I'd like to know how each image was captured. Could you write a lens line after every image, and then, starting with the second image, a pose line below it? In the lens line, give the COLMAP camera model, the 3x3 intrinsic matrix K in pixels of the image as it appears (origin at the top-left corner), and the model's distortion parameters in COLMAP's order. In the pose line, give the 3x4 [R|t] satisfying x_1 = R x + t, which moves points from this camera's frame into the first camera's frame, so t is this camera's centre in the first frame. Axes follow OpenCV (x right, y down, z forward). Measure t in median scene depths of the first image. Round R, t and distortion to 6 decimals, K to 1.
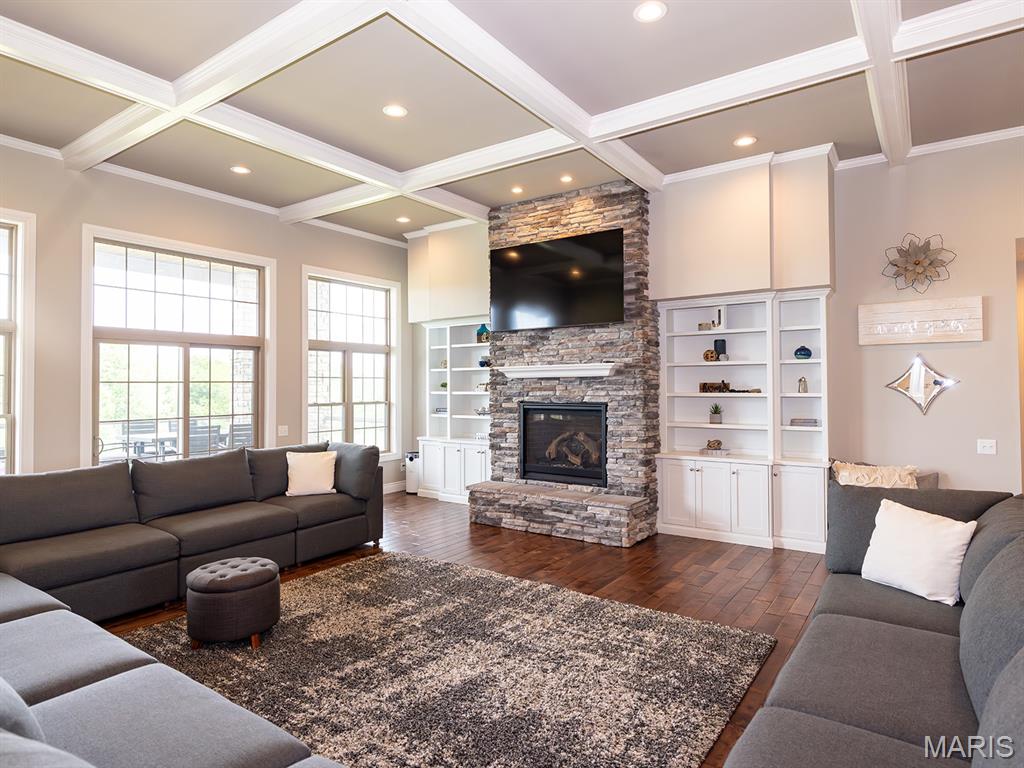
lens RADIAL K [[592.9, 0, 515.9], [0, 592.9, 378.9], [0, 0, 1]] dist [0.000178, -0.001335]
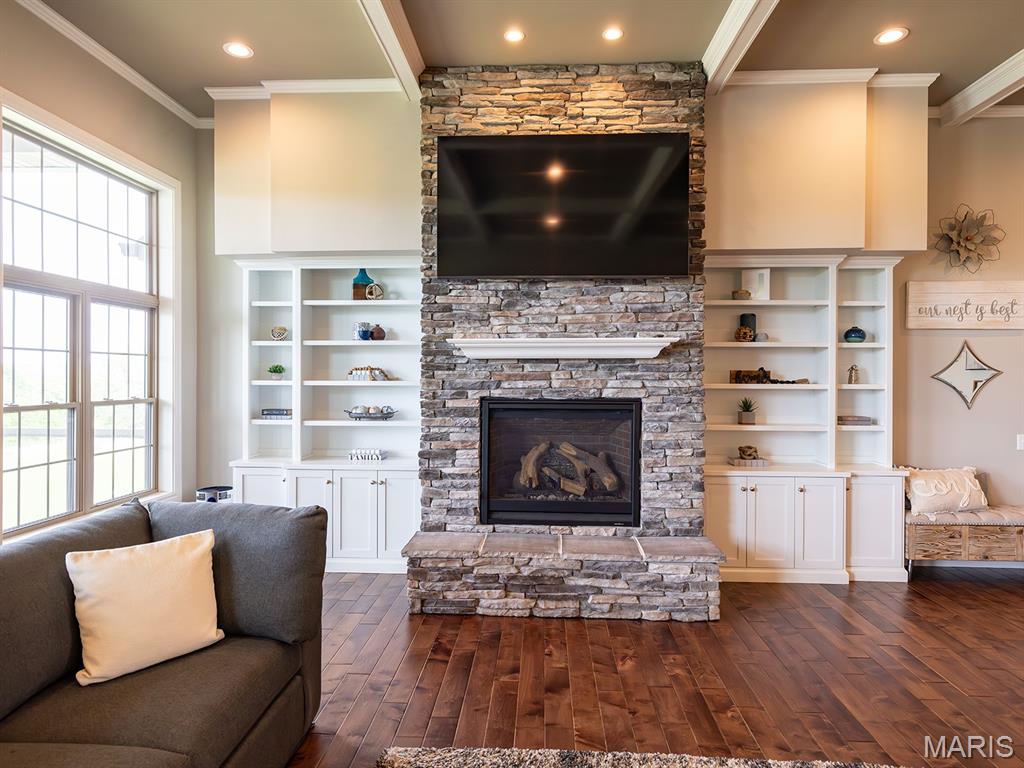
lens RADIAL K [[592.9, 0, 515.0], [0, 592.9, 381.0], [0, 0, 1]] dist [0.000178, -0.001335]
pose [[0.845925, 0.003600, 0.533290, -0.314558], [-0.014922, 0.999745, 0.016921, 0.011403], [-0.533093, -0.022272, 0.845764, 0.511869]]
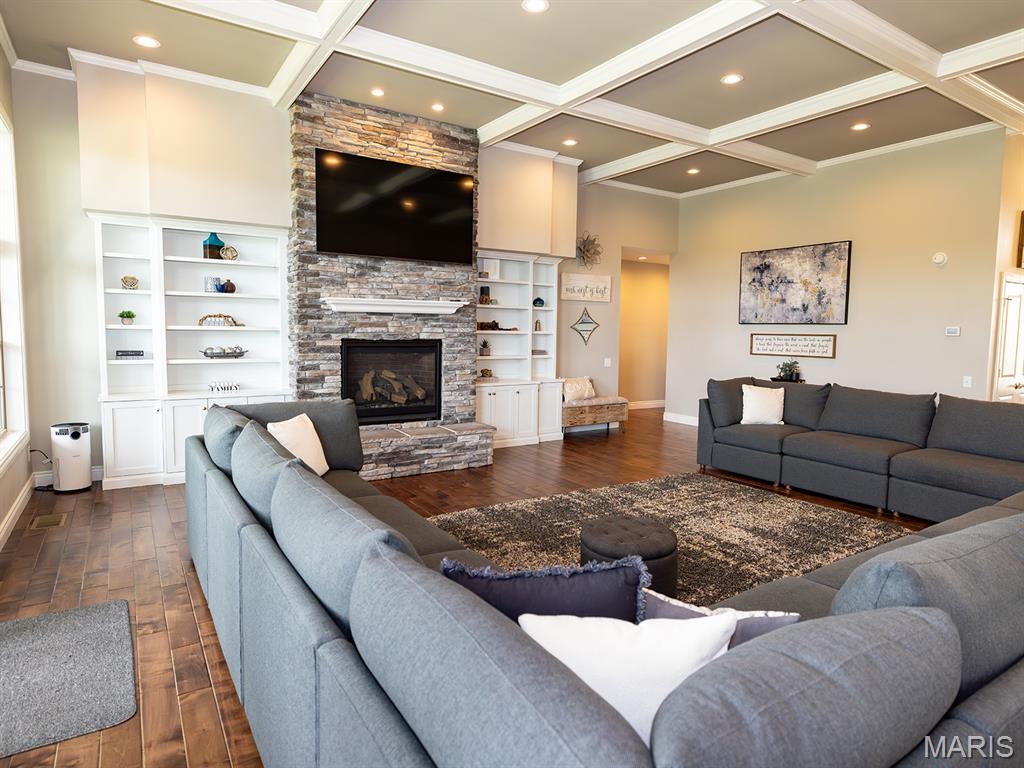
lens RADIAL K [[592.9, 0, 511.9], [0, 592.9, 379.3], [0, 0, 1]] dist [0.000178, -0.001335]
pose [[0.371525, -0.070285, 0.925759, -0.769509], [-0.030015, 0.995700, 0.087641, 0.014773], [-0.927938, -0.060348, 0.367818, 0.490013]]
